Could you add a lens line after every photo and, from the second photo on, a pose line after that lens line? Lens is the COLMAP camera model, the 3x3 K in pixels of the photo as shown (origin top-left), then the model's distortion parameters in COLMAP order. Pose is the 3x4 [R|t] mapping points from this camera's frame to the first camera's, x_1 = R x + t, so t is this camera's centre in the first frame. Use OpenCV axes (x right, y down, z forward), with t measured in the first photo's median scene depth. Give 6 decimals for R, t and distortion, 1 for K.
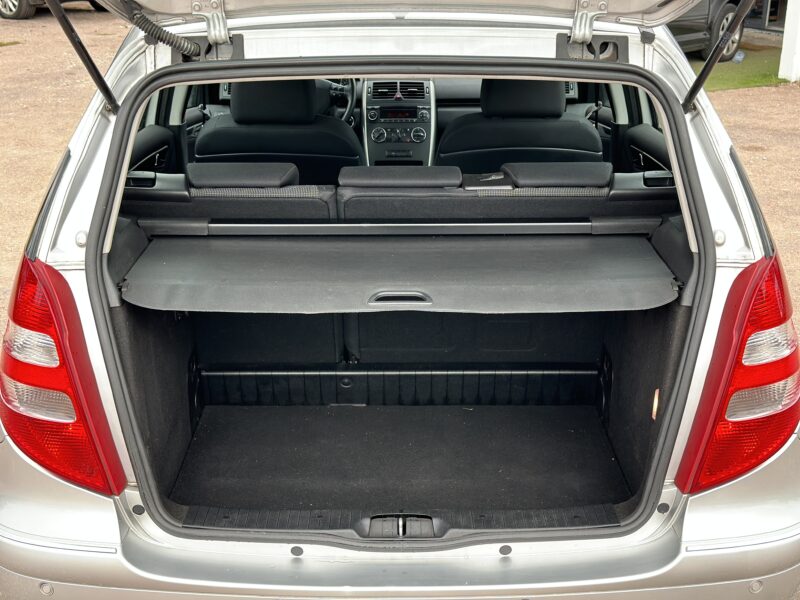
lens RADIAL K [[1143.8, 0, 389.2], [0, 1143.8, 301.7], [0, 0, 1]] dist [0.208680, -0.503868]
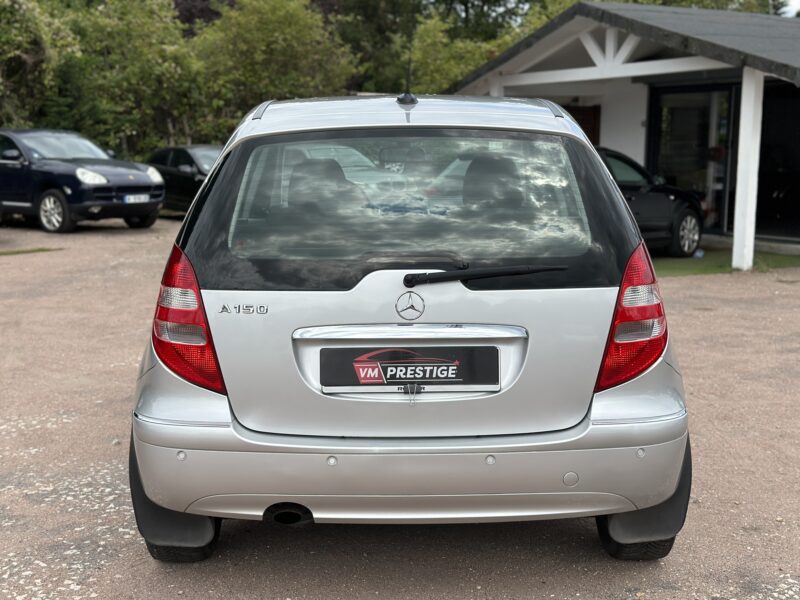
lens RADIAL K [[1143.8, 0, 389.2], [0, 1143.8, 301.7], [0, 0, 1]] dist [0.208680, -0.503868]
pose [[0.999998, -0.001923, -0.000166, -0.008741], [0.001849, 0.978786, -0.204878, 0.172605], [0.000556, 0.204878, 0.978787, -0.258143]]
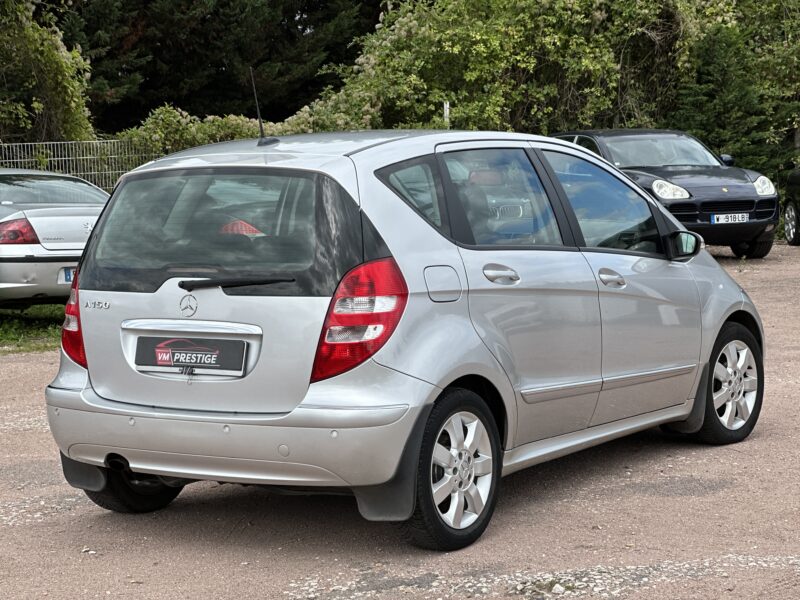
lens RADIAL K [[1802.3, 0, 287.9], [0, 1802.3, 299.8], [0, 0, 1]] dist [0.295027, -1.046269]
pose [[0.796753, 0.029936, -0.603563, 0.963671], [-0.178559, 0.965839, -0.187808, 0.283162], [0.577323, 0.257408, 0.774880, -0.636642]]
